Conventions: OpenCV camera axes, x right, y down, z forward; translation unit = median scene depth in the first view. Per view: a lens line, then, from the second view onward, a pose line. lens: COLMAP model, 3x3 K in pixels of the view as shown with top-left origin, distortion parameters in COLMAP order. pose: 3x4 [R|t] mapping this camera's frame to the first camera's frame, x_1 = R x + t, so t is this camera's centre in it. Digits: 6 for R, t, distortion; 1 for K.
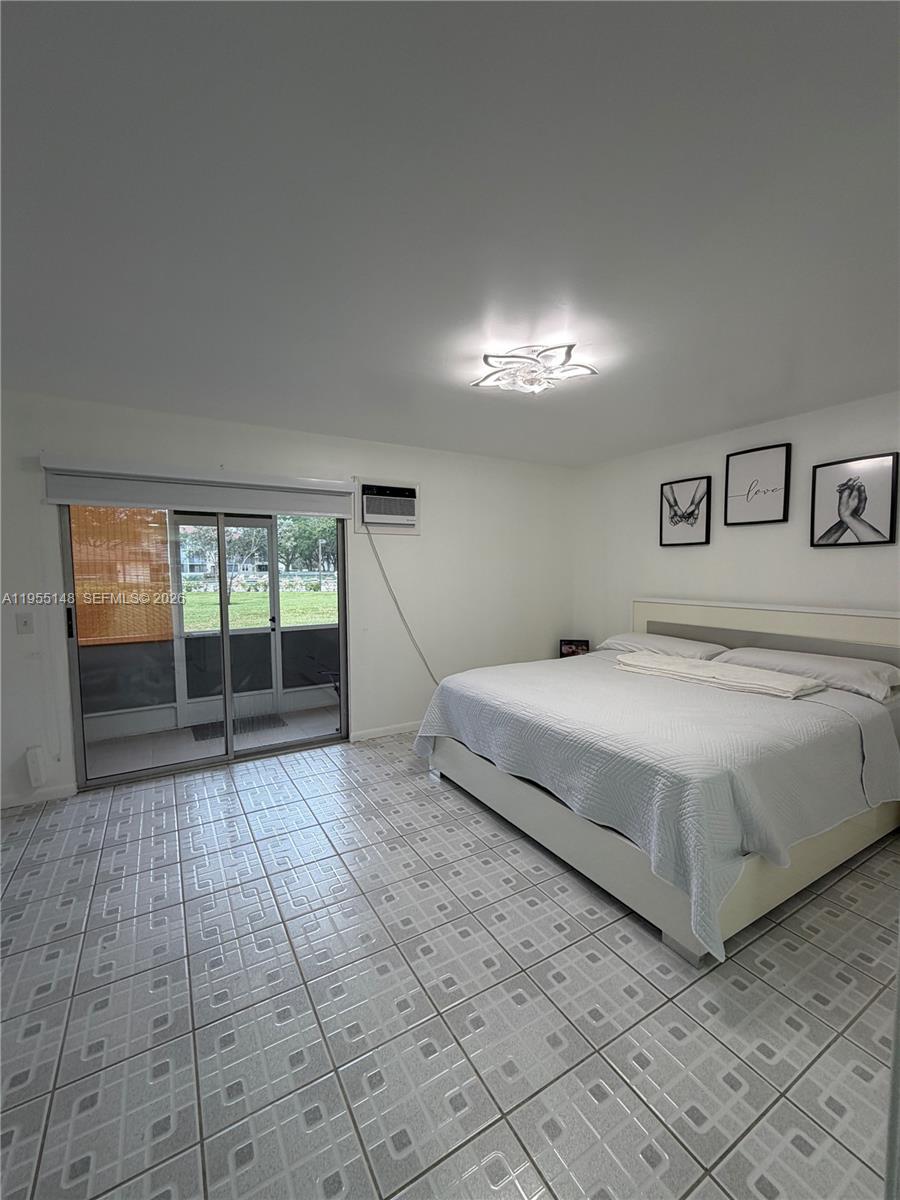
lens RADIAL K [[491.3, 0, 450.9], [0, 491.3, 604.4], [0, 0, 1]] dist [-0.002435, 0.000023]
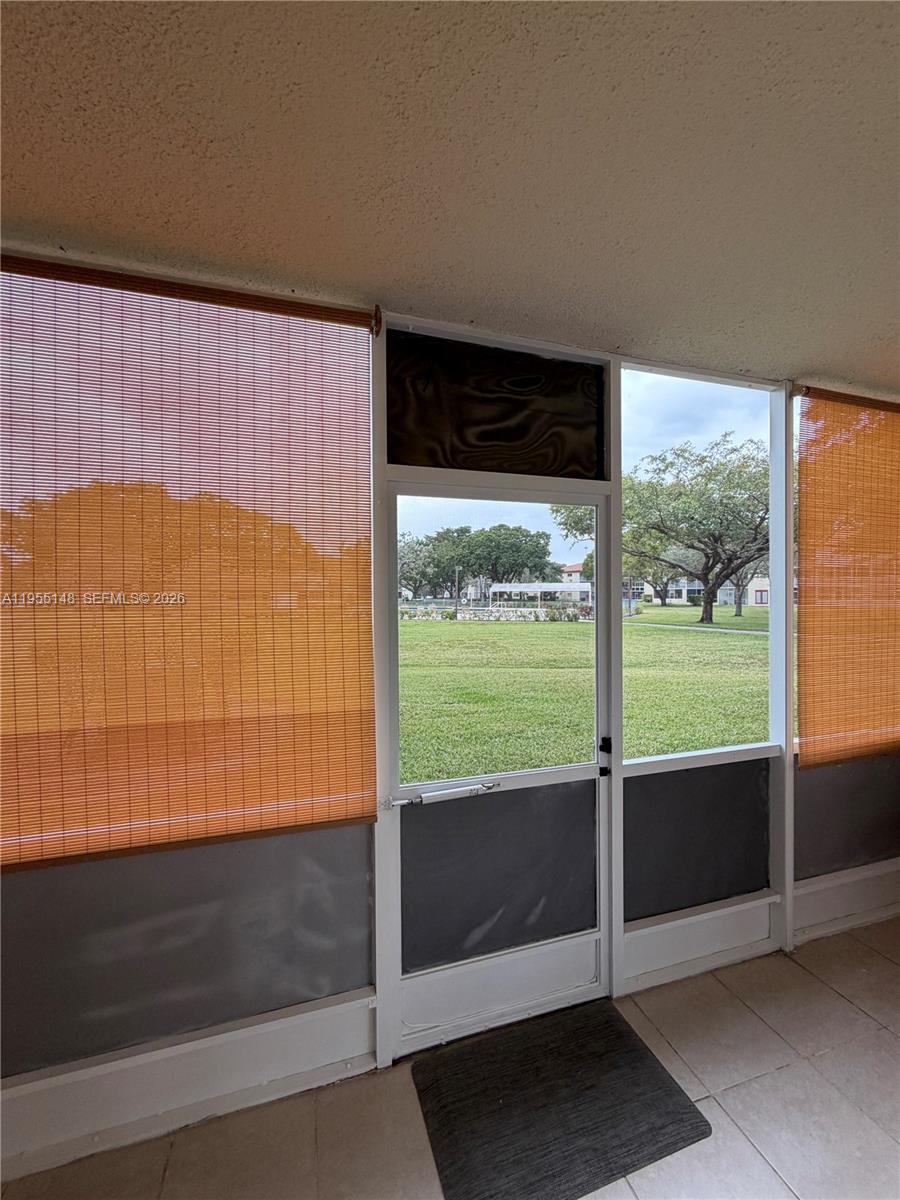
lens RADIAL K [[491.3, 0, 452.3], [0, 491.3, 596.0], [0, 0, 1]] dist [-0.002435, 0.000023]
pose [[0.973404, 0.008609, -0.228935, -0.390860], [-0.025104, 0.997284, -0.069235, -0.055132], [0.227717, 0.073140, 0.970976, 0.595704]]
